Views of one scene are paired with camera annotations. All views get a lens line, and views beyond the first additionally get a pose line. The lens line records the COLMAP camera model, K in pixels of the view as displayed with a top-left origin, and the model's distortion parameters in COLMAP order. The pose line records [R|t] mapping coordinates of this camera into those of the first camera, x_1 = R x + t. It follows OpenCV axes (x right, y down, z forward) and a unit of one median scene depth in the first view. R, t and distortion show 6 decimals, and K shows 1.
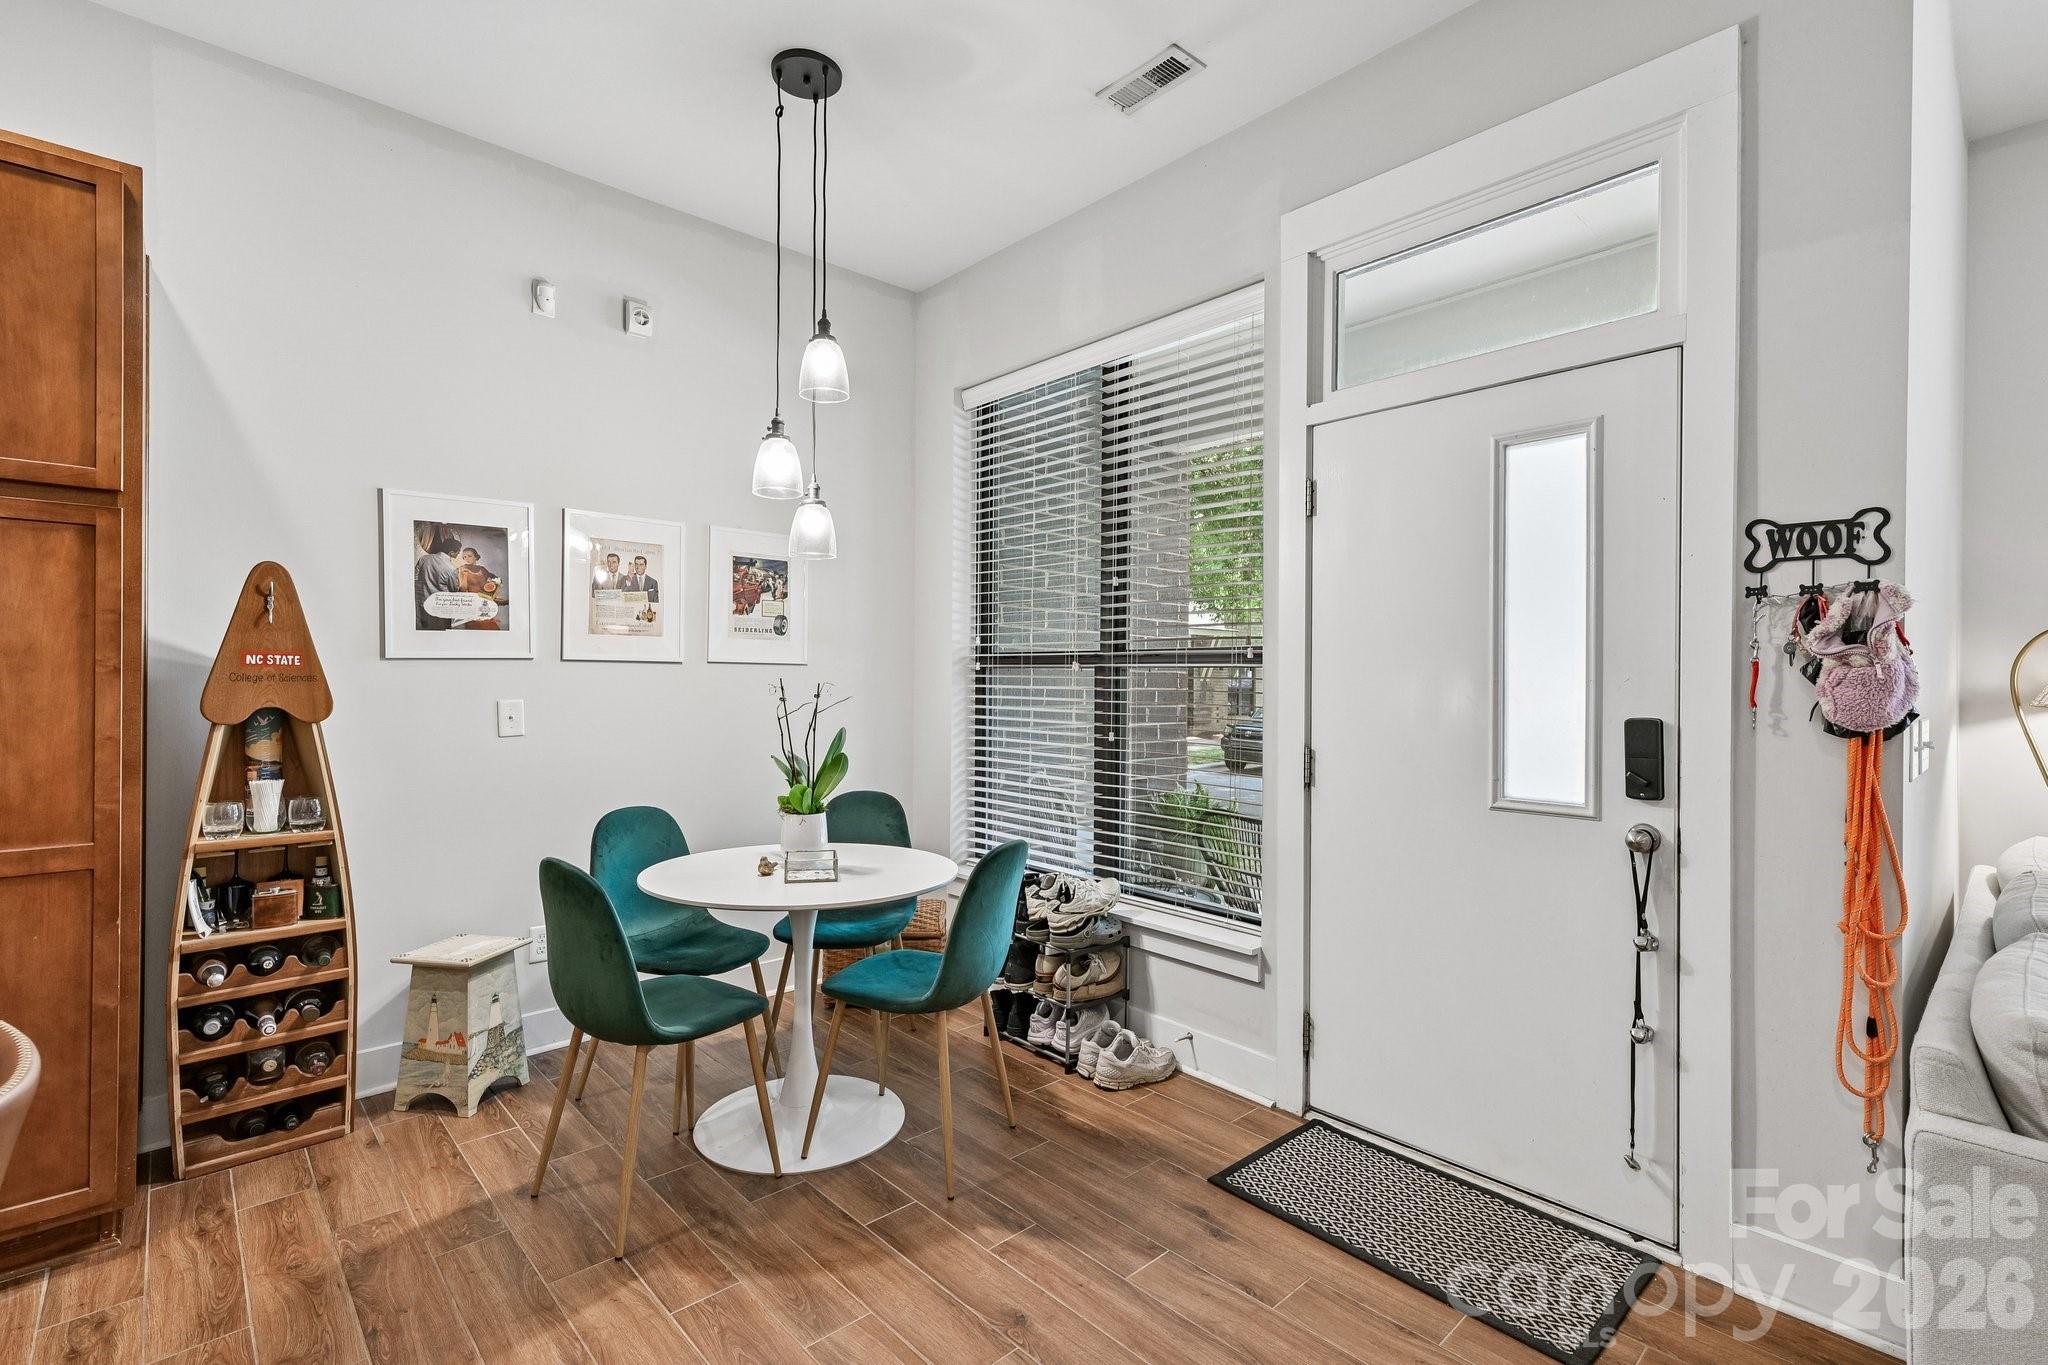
lens RADIAL K [[925.4, 0, 1014.4], [0, 925.4, 678.6], [0, 0, 1]] dist [0.007270, -0.000608]
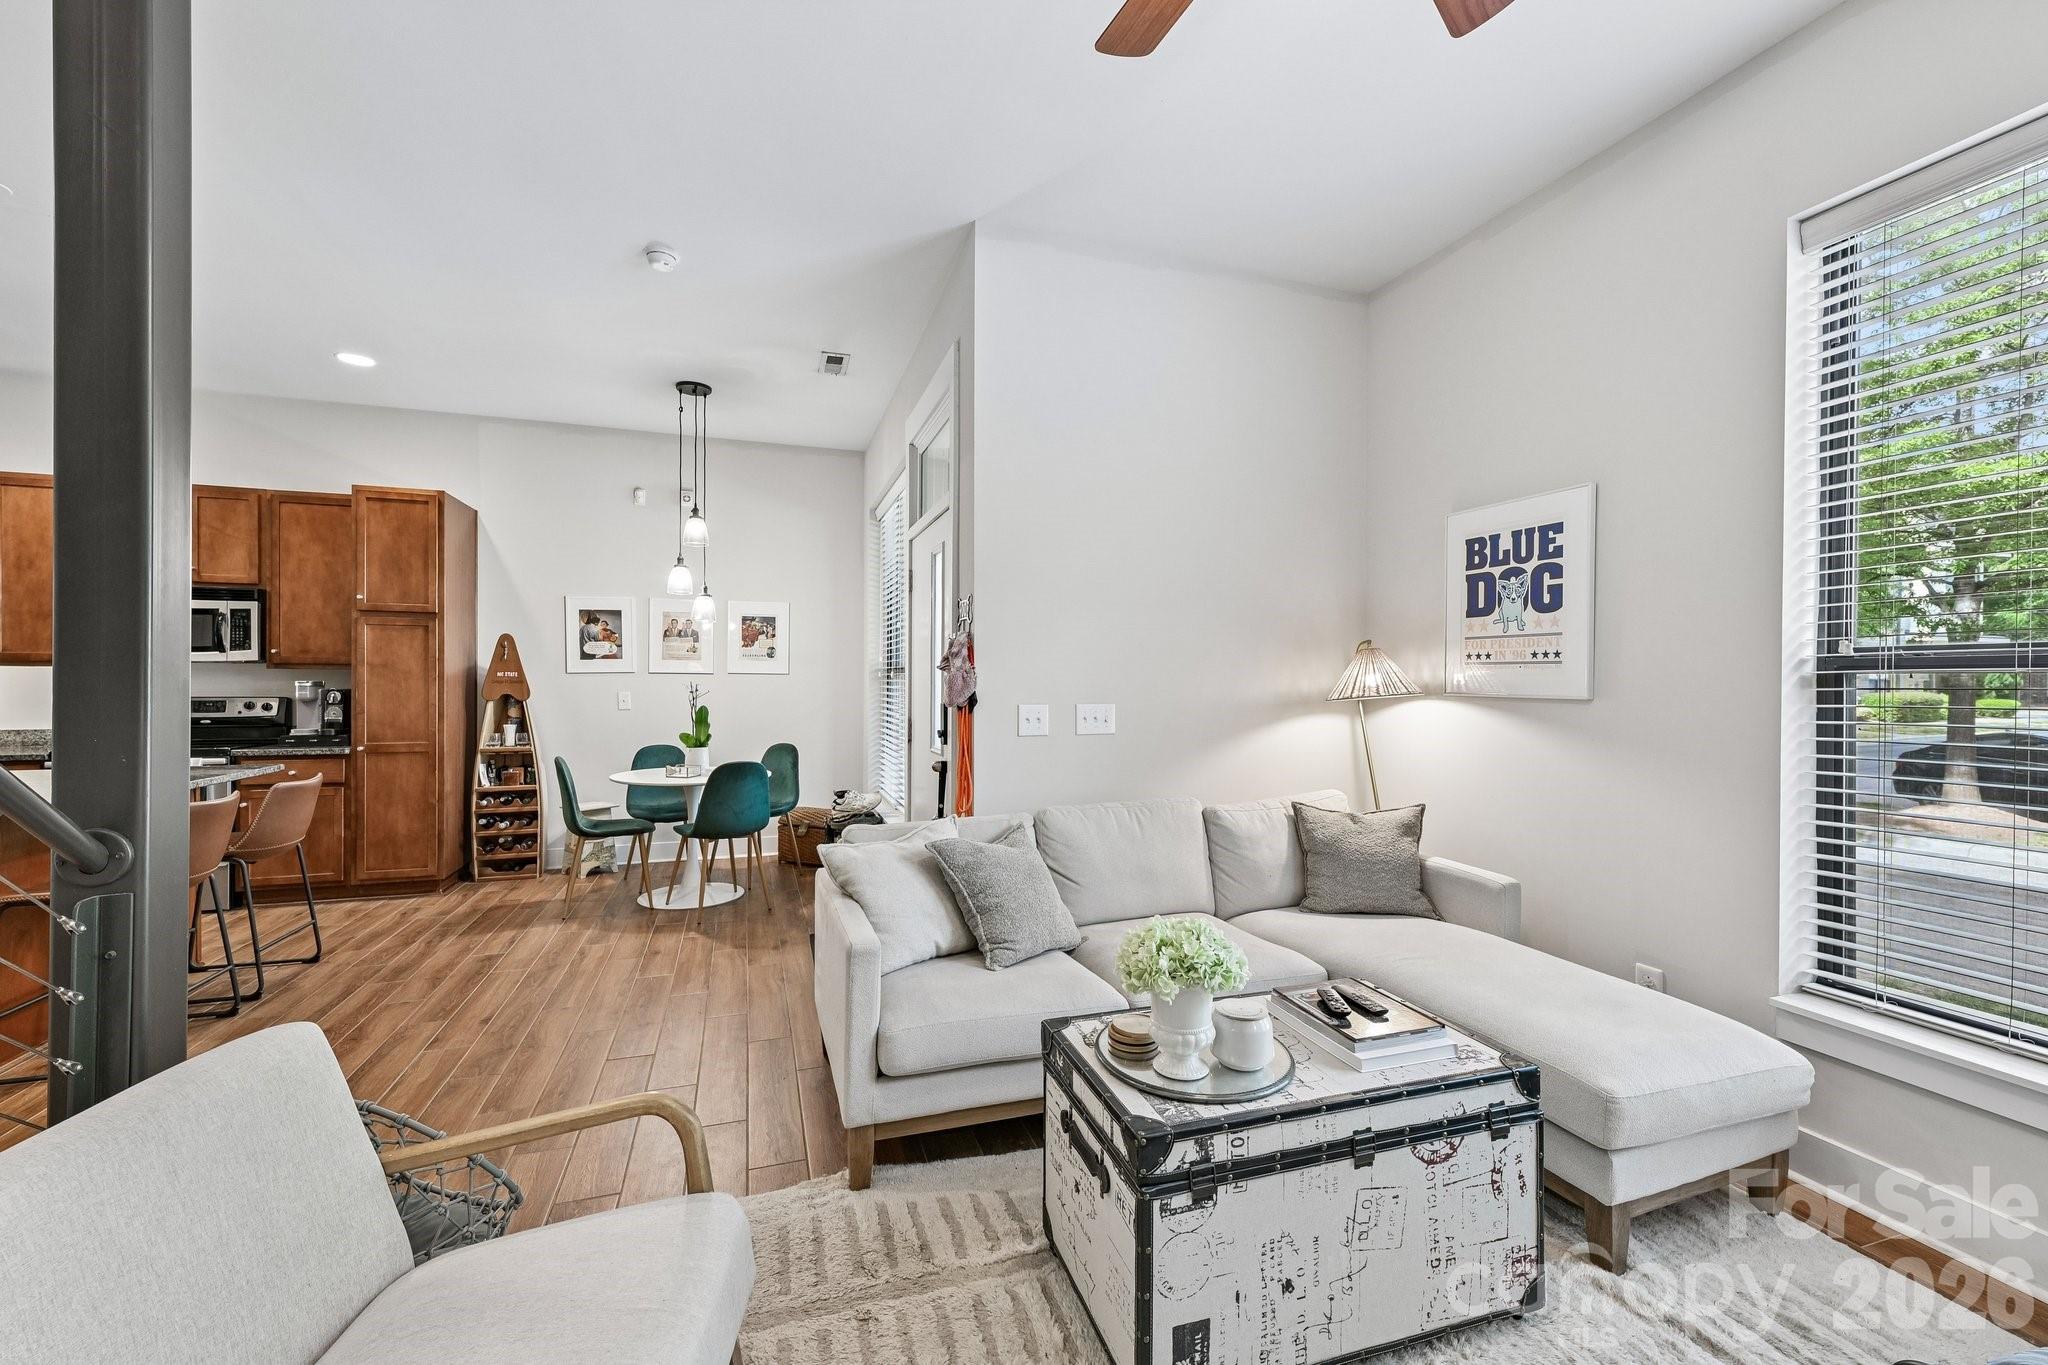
lens RADIAL K [[814.2, 0, 1017.4], [0, 814.2, 683.4], [0, 0, 1]] dist [0.004864, 0.000013]
pose [[0.913980, 0.000318, -0.405759, 1.396690], [0.000217, 0.999999, 0.001271, 0.001266], [0.405759, -0.001250, 0.913979, -0.434922]]
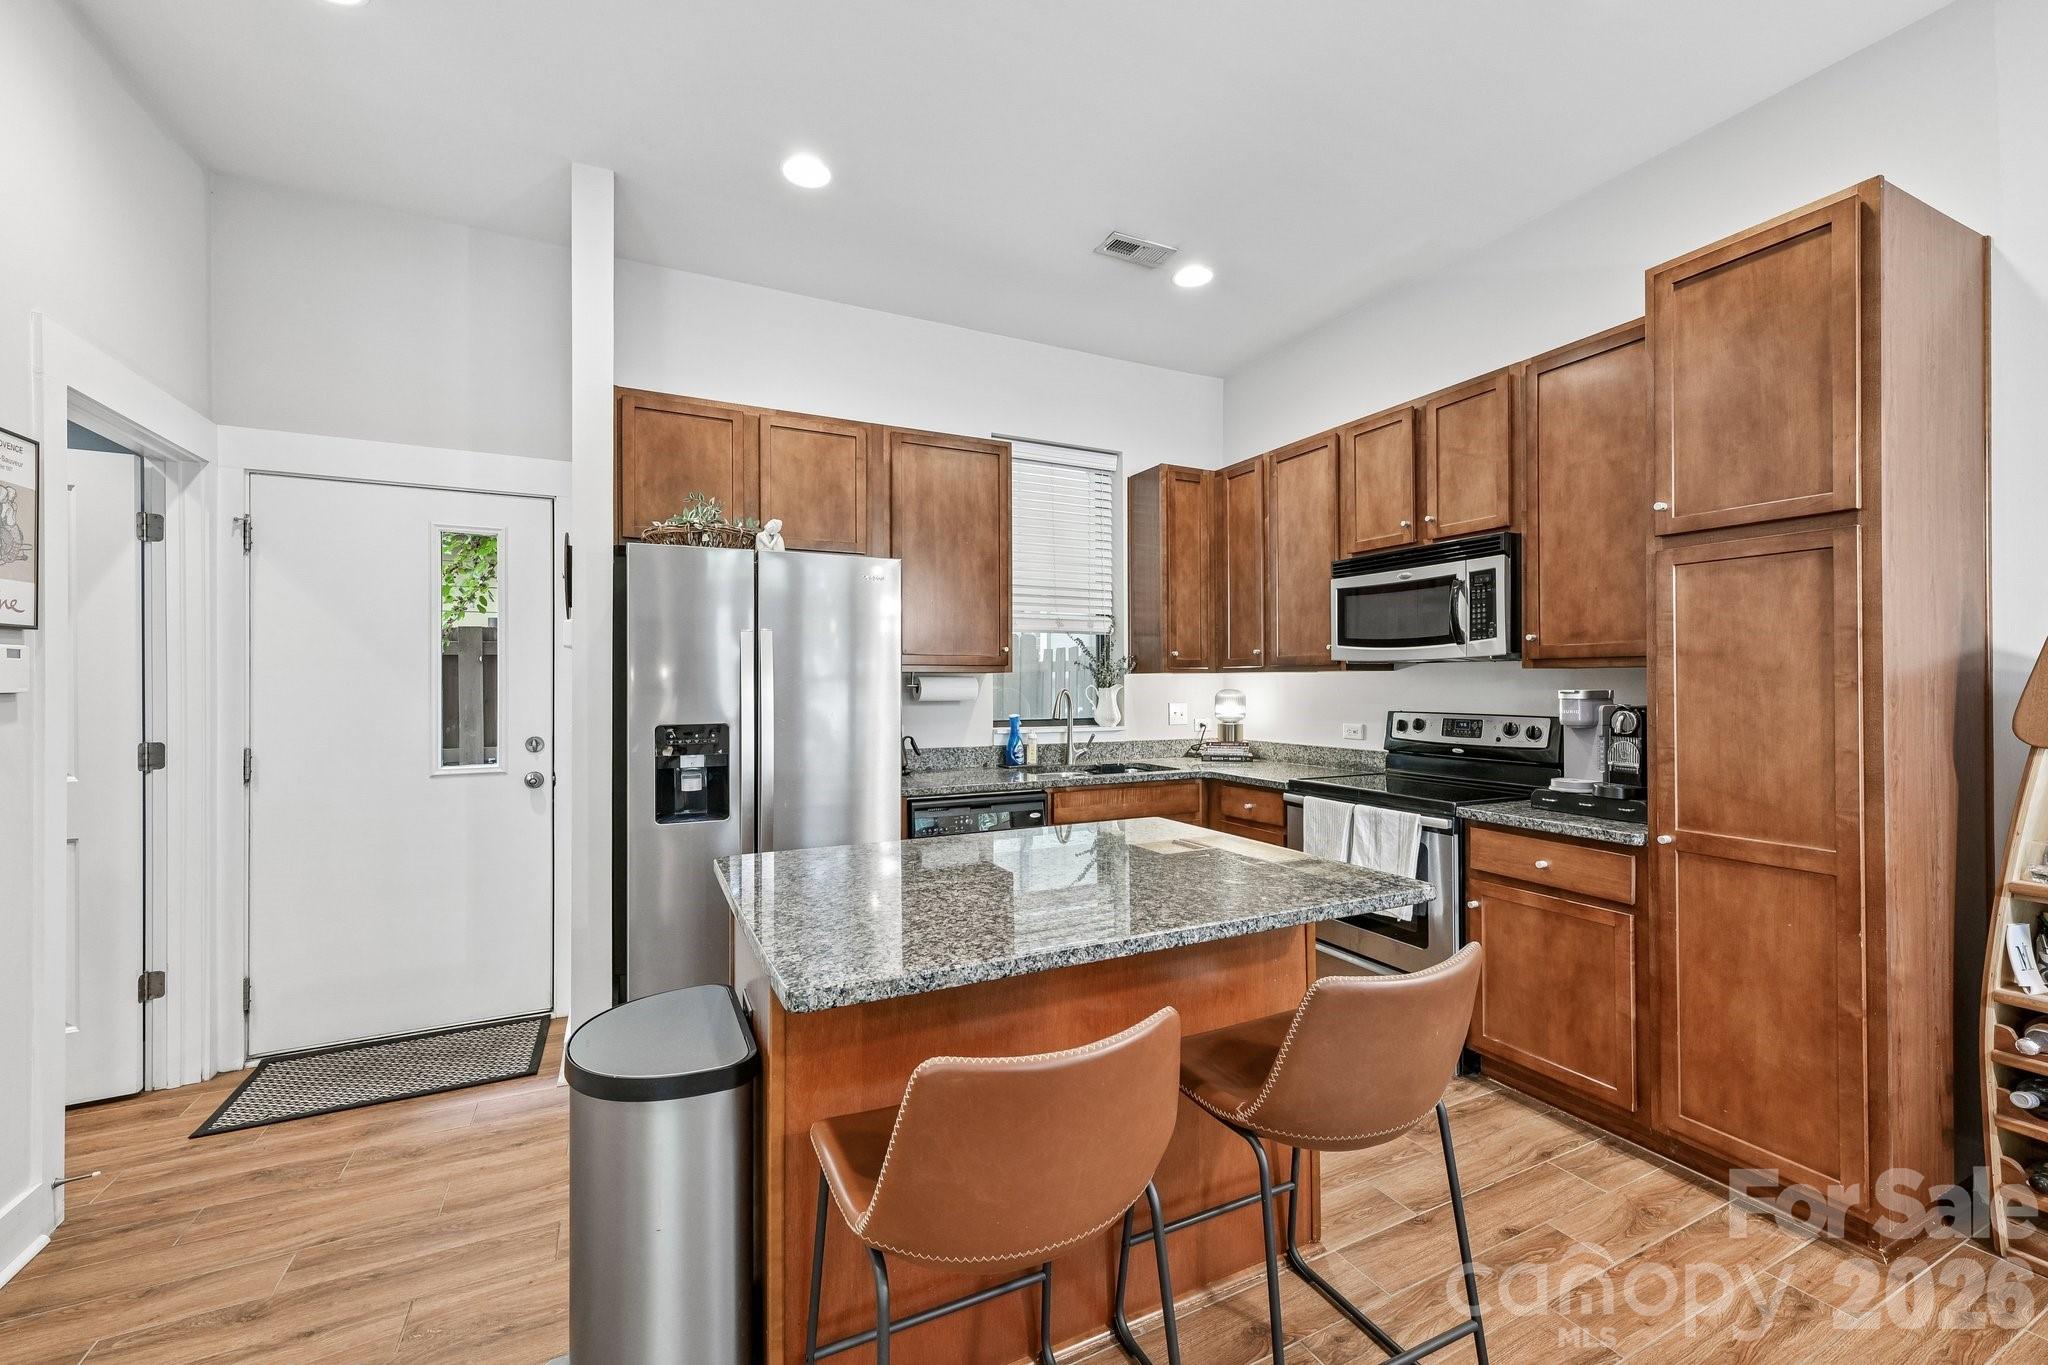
lens RADIAL K [[814.2, 0, 1017.3], [0, 814.2, 680.7], [0, 0, 1]] dist [0.004864, 0.000013]
pose [[-0.281937, -0.007896, -0.959400, 0.136039], [0.001658, 0.999961, -0.008717, -0.007092], [0.959431, -0.004048, -0.281913, 0.339415]]
